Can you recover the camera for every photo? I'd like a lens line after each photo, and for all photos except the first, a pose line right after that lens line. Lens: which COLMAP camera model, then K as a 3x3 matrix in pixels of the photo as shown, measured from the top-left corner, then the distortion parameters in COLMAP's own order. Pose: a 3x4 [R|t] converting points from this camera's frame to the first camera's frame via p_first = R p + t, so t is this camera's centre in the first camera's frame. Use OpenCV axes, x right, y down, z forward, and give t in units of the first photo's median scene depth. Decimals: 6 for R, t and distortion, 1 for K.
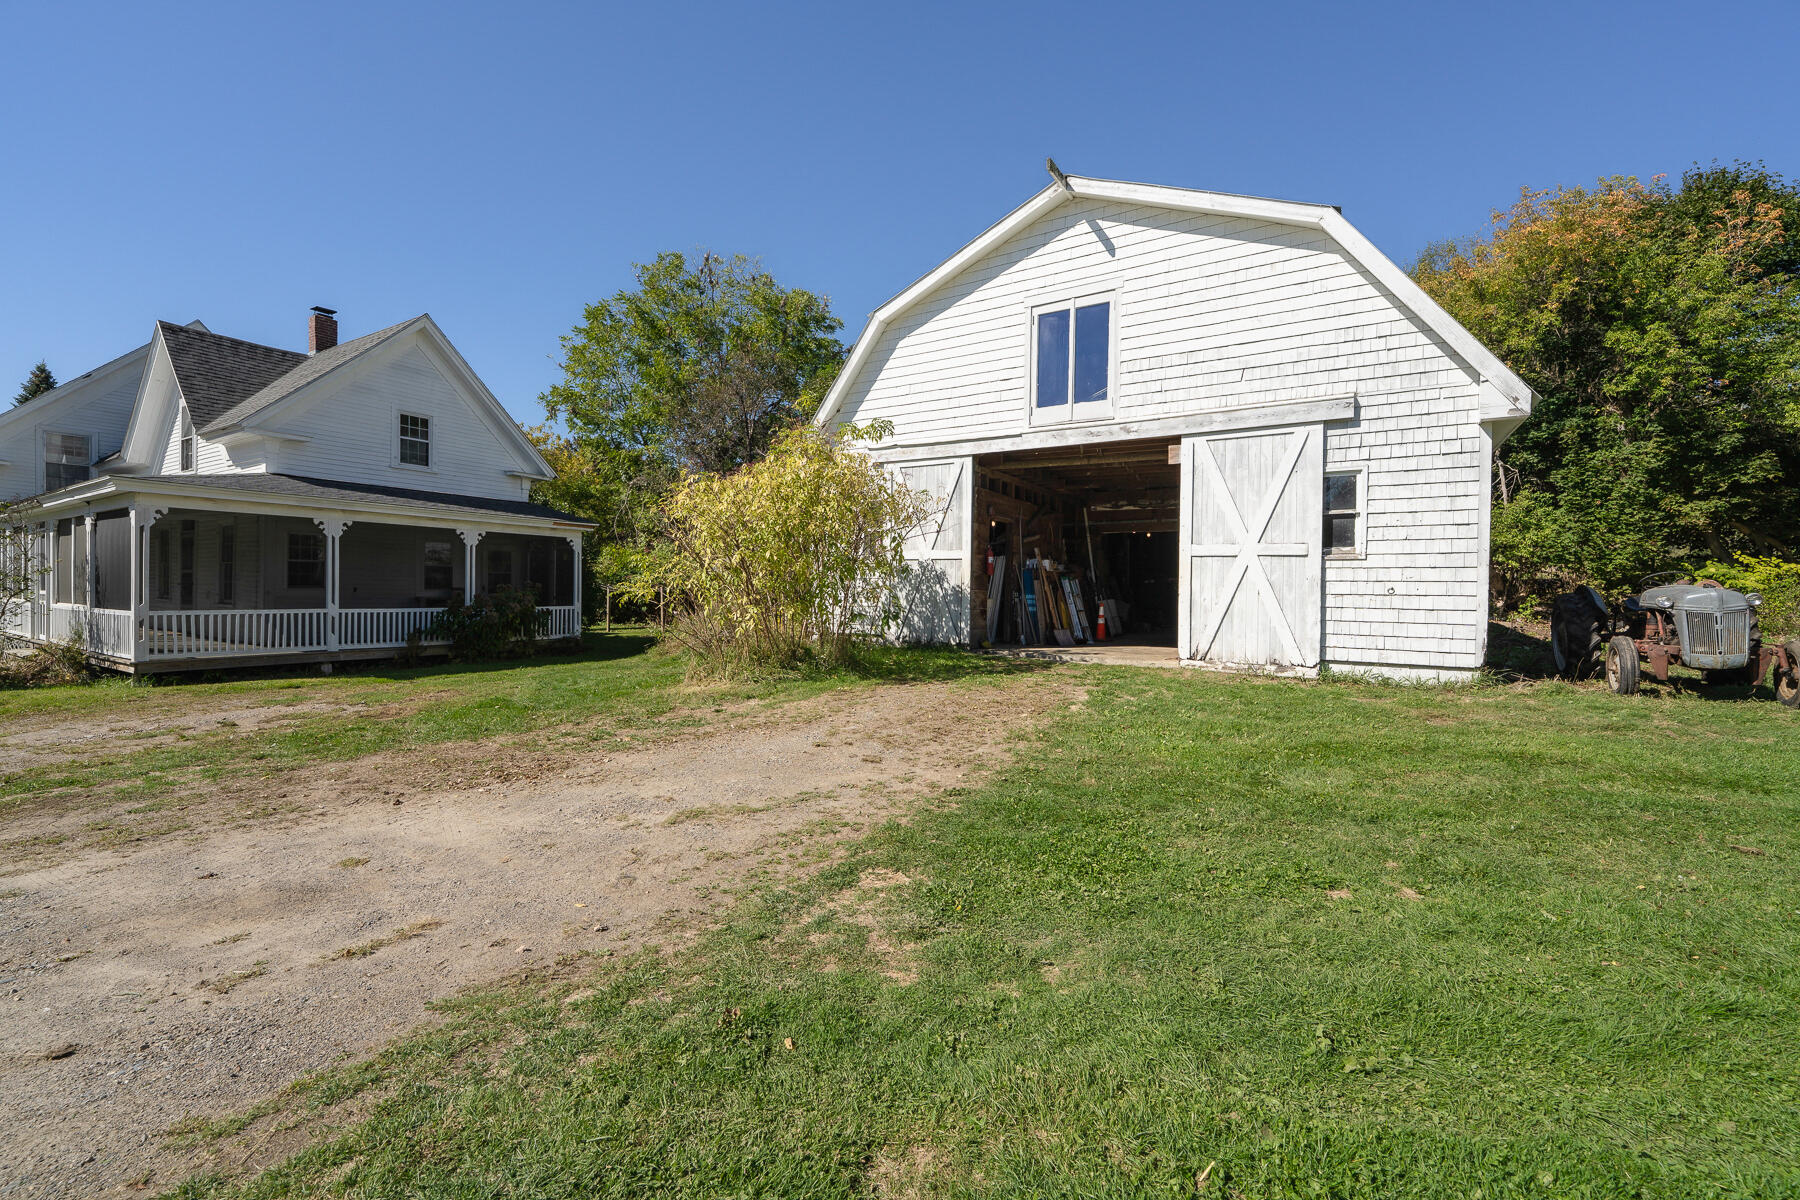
lens RADIAL K [[734.5, 0, 895.5], [0, 734.5, 603.9], [0, 0, 1]] dist [-0.007597, -0.002247]
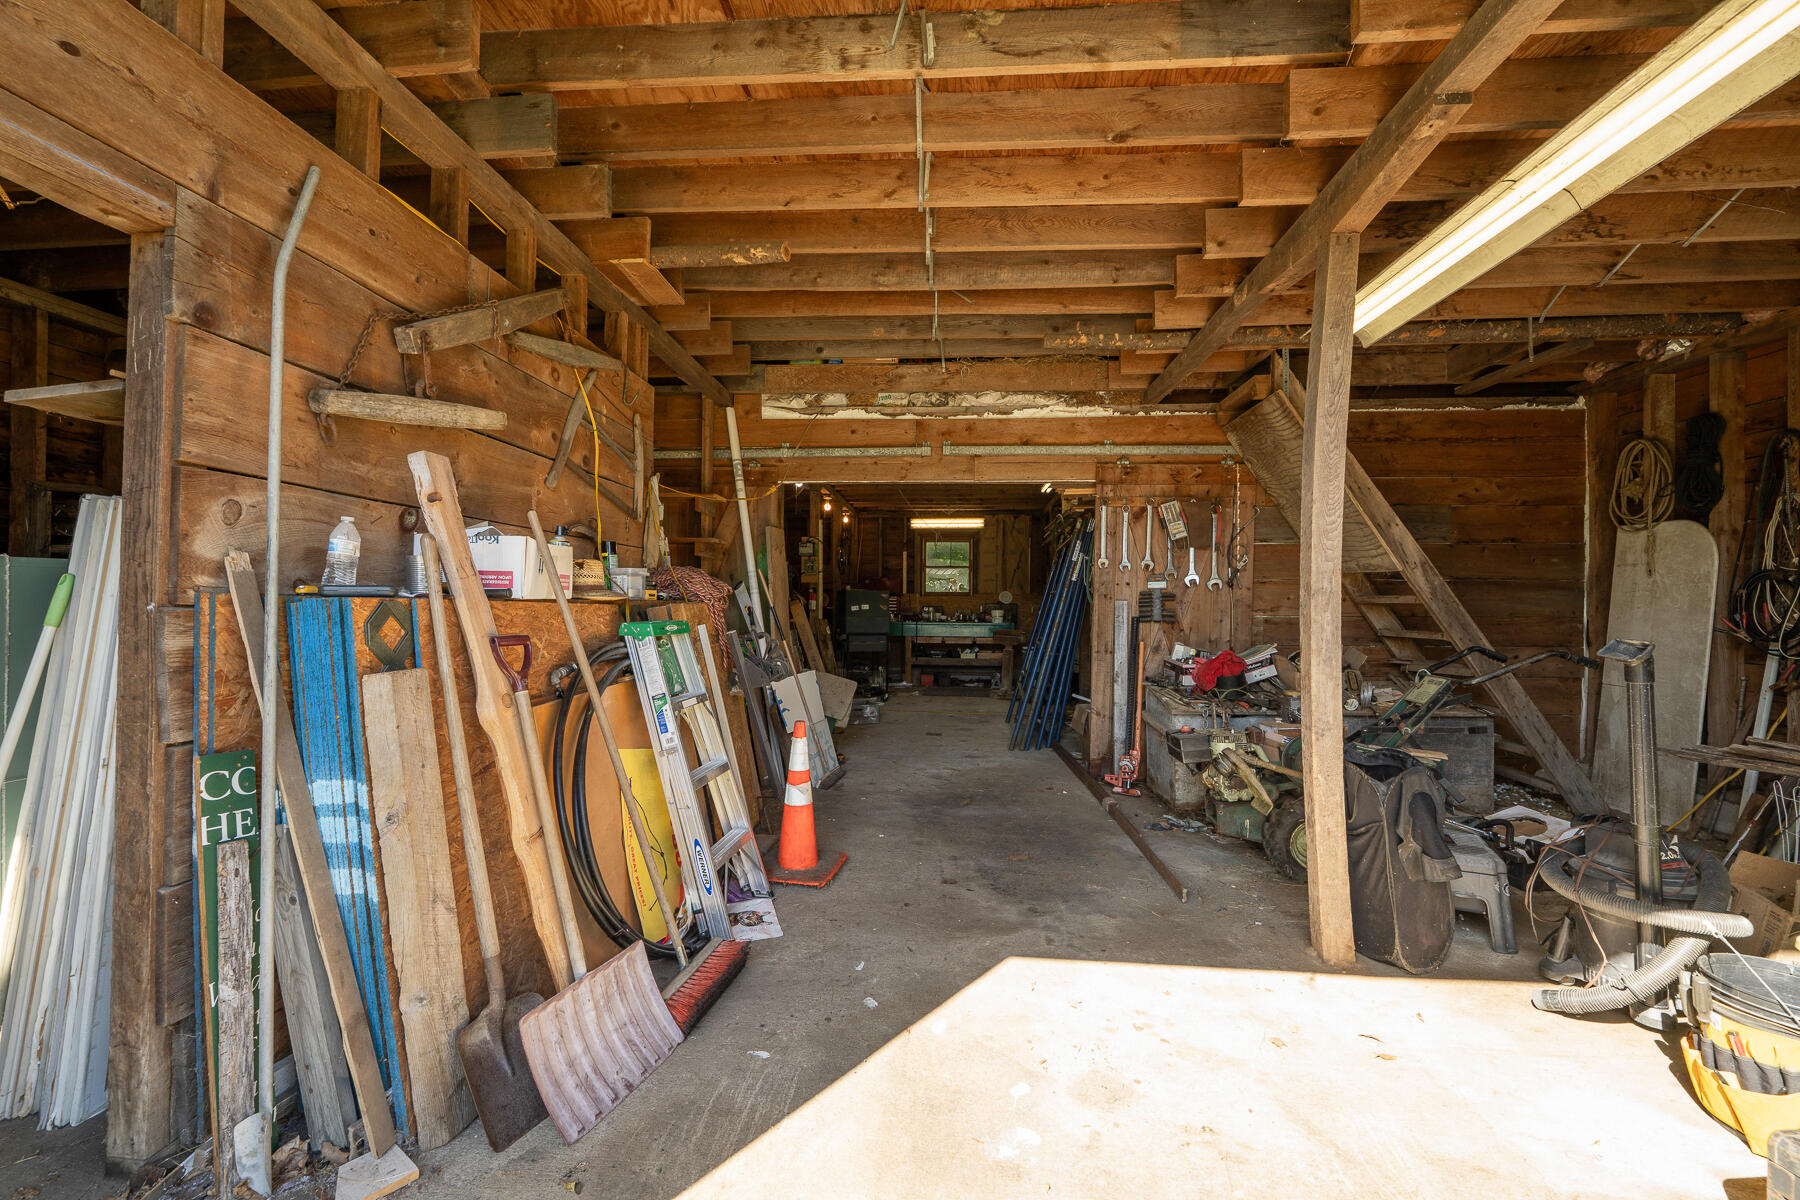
lens RADIAL K [[734.5, 0, 899.2], [0, 734.5, 603.0], [0, 0, 1]] dist [-0.007597, -0.002247]
pose [[0.887077, -0.007905, 0.461554, 0.195757], [0.015063, 0.999817, -0.011827, -0.038661], [-0.461376, 0.017444, 0.887033, 0.761803]]
